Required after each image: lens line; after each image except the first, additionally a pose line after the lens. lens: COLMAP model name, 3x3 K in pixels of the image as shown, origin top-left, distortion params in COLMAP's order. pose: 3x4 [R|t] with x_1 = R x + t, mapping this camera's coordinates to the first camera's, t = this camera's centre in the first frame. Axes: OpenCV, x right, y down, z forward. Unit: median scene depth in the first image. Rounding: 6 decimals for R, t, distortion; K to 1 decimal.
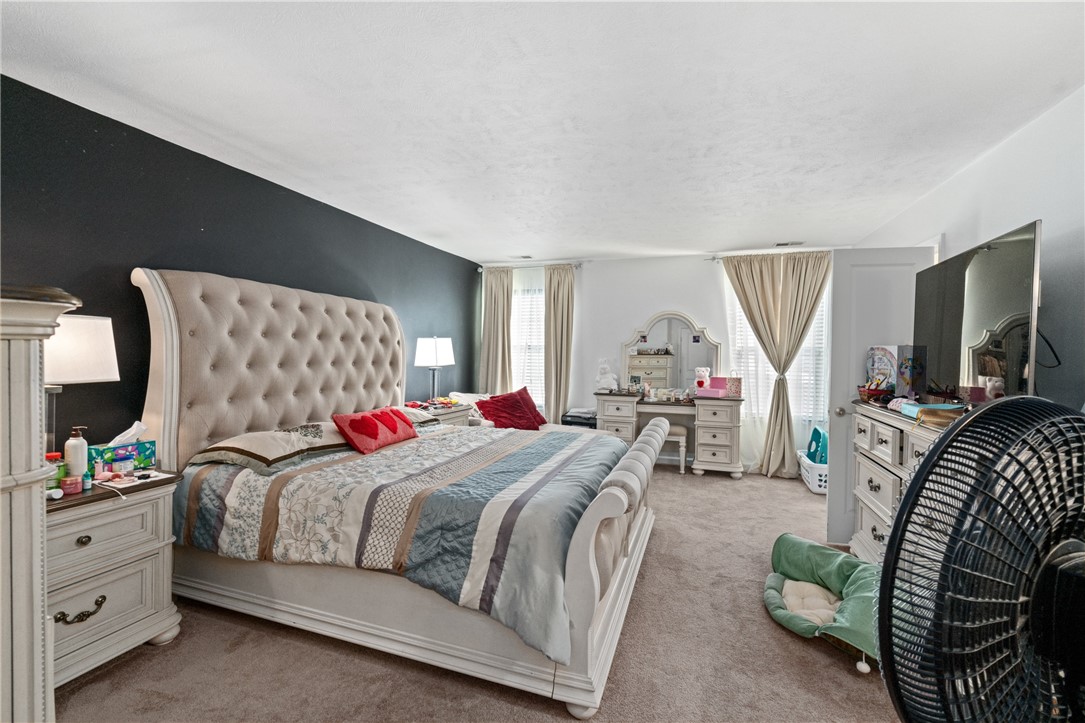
lens RADIAL K [[501.6, 0, 542.6], [0, 501.6, 361.8], [0, 0, 1]] dist [-0.014086, -0.000054]
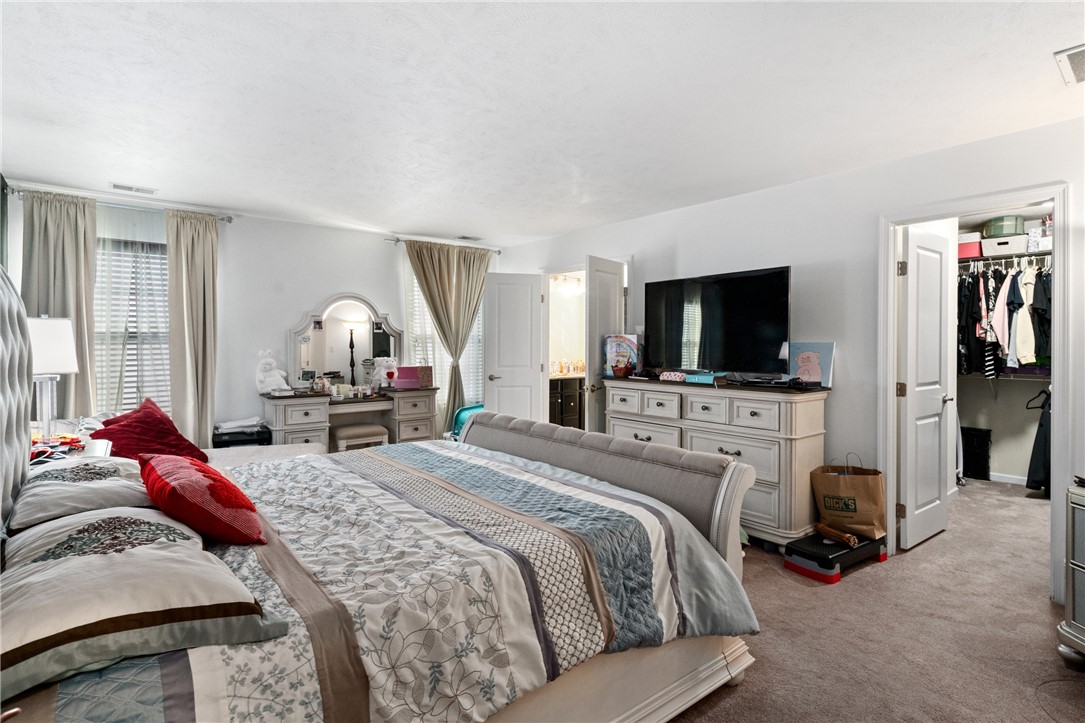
lens RADIAL K [[534.4, 0, 541.6], [0, 534.4, 351.3], [0, 0, 1]] dist [-0.000387, 0.000204]
pose [[0.520465, -0.027192, 0.853450, -0.386090], [0.023037, 0.999576, 0.017799, -0.010954], [-0.853572, 0.010397, 0.520871, 0.261274]]
